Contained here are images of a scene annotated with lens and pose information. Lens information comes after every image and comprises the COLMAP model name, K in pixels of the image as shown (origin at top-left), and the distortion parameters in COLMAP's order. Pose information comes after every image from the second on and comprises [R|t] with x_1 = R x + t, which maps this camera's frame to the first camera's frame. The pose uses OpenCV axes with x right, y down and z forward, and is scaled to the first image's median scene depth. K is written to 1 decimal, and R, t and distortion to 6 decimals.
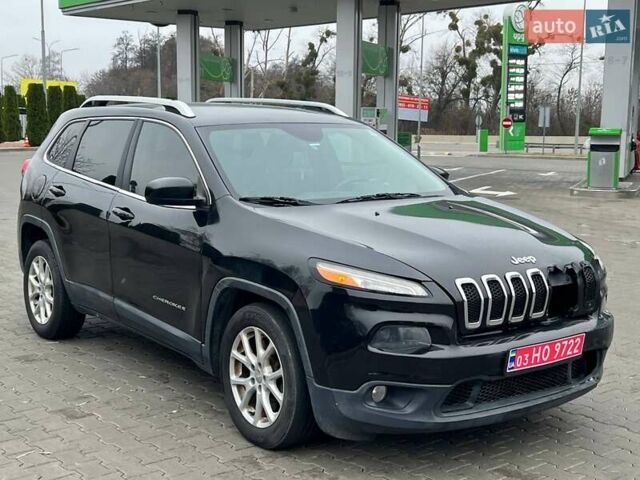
lens RADIAL K [[962.3, 0, 331.5], [0, 962.3, 240.4], [0, 0, 1]] dist [0.213681, -0.838026]
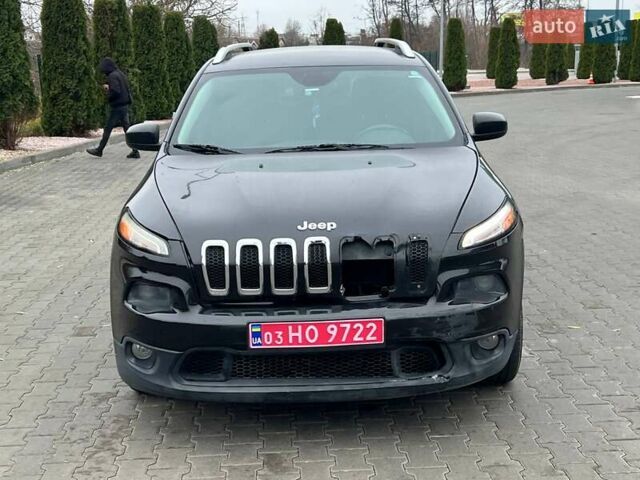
lens RADIAL K [[961.9, 0, 320.0], [0, 961.9, 240.0], [0, 0, 1]] dist [0.231308, -0.901812]
pose [[0.796661, 0.085319, -0.598375, 0.688786], [-0.046776, 0.995721, 0.079699, -0.034839], [0.602614, -0.035503, 0.797242, 0.298011]]
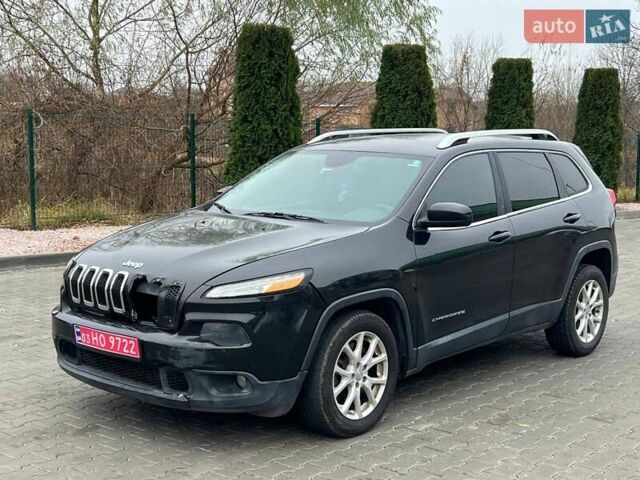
lens RADIAL K [[961.9, 0, 320.0], [0, 961.9, 240.0], [0, 0, 1]] dist [0.231308, -0.901812]
pose [[0.200768, 0.111959, -0.973220, 1.326686], [-0.148240, 0.985480, 0.082789, -0.133968], [0.968358, 0.127649, 0.214450, 0.923414]]
